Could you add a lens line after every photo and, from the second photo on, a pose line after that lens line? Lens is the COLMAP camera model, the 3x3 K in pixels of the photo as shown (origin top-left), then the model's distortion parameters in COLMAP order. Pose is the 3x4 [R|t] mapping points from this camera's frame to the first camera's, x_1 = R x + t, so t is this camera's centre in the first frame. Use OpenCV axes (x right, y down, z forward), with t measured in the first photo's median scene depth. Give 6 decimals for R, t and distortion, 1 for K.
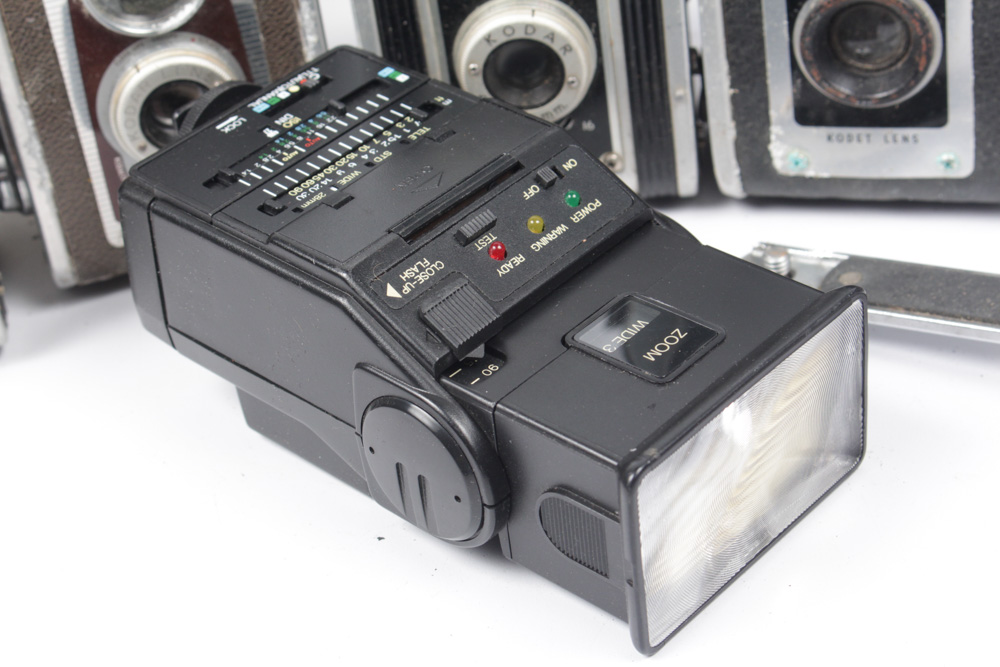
lens RADIAL K [[2208.7, 0, 500.0], [0, 2208.7, 333.5], [0, 0, 1]] dist [-0.010055, 0.154330]
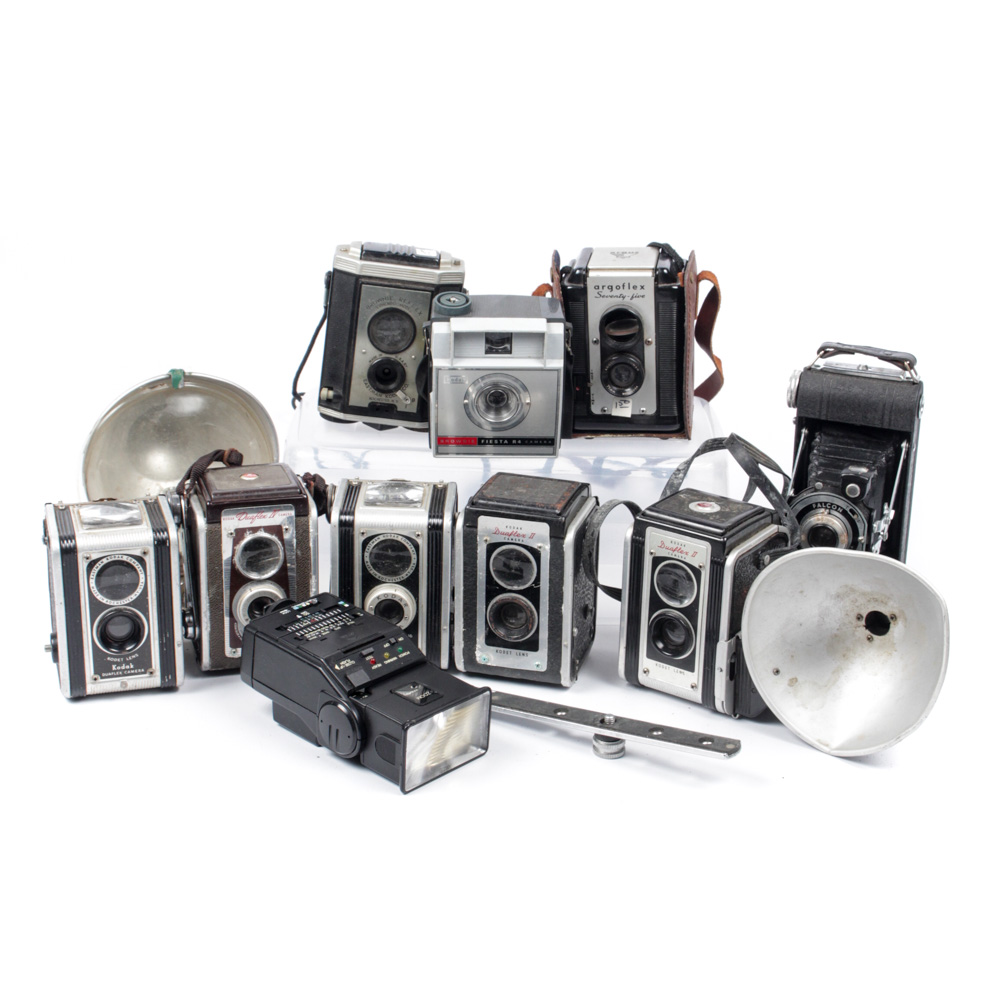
lens RADIAL K [[2043.4, 0, 500.0], [0, 2043.4, 500.0], [0, 0, 1]] dist [-0.035087, 0.091031]
pose [[0.989010, 0.138336, 0.052185, -0.004871], [-0.122332, 0.963863, -0.236652, 0.346701], [-0.083037, 0.227667, 0.970192, -1.572678]]
